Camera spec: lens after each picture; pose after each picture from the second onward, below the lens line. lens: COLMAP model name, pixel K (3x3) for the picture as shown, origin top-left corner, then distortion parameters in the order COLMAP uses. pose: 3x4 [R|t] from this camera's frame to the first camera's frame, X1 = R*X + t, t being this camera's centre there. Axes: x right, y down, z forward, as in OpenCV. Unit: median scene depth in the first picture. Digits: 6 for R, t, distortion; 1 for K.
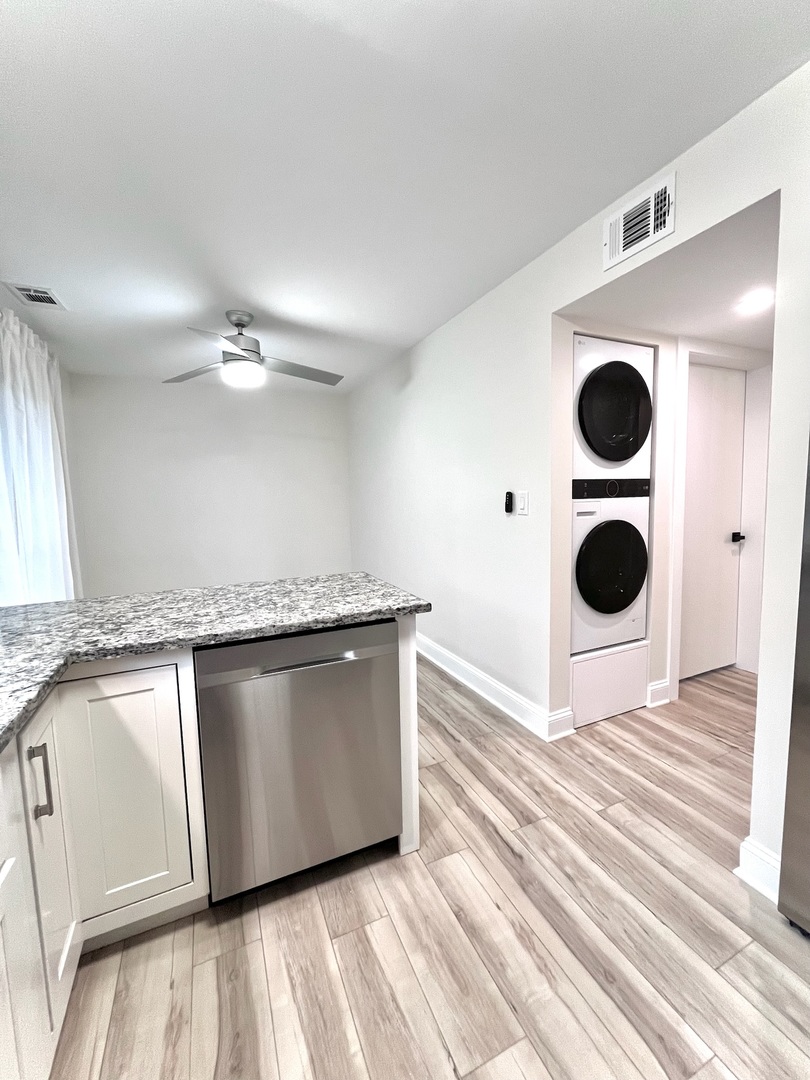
lens RADIAL K [[438.3, 0, 407.4], [0, 438.3, 539.9], [0, 0, 1]] dist [-0.000888, -0.000021]
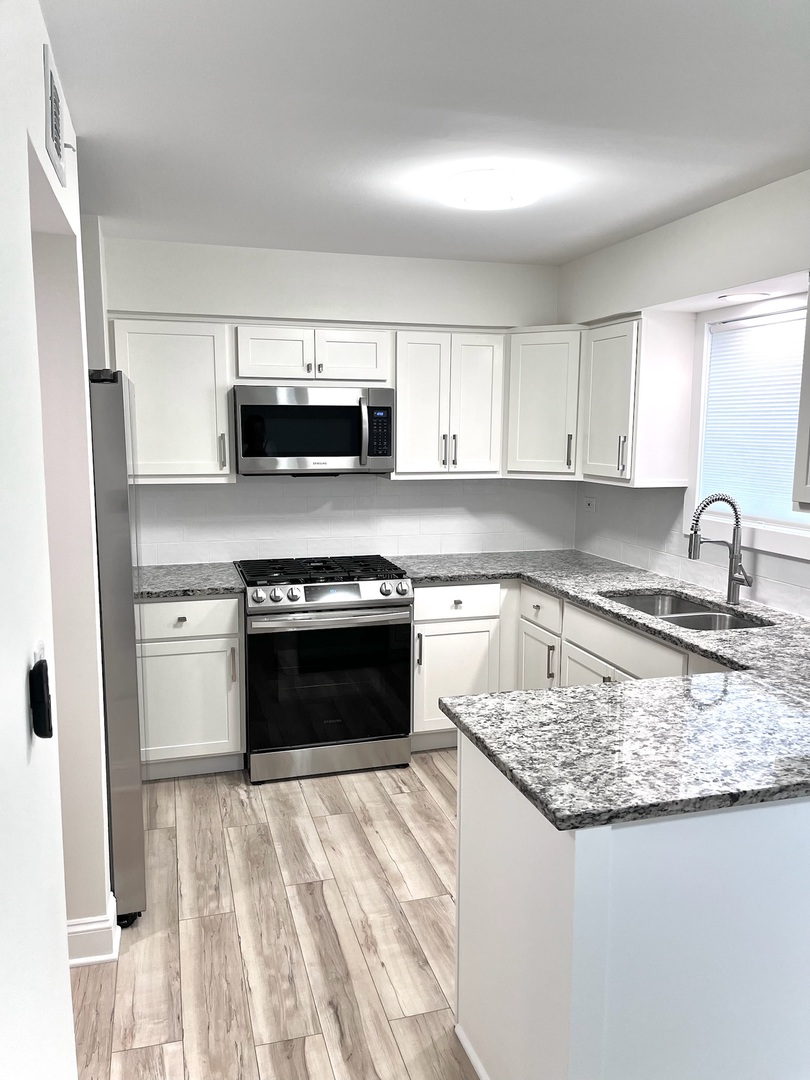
lens RADIAL K [[816.5, 0, 402.3], [0, 816.5, 538.3], [0, 0, 1]] dist [0.004414, 0.000238]
pose [[-0.988560, -0.002182, 0.150814, -0.101496], [0.033650, 0.971502, 0.234629, -0.477415], [-0.147028, 0.237020, -0.960315, 2.333984]]
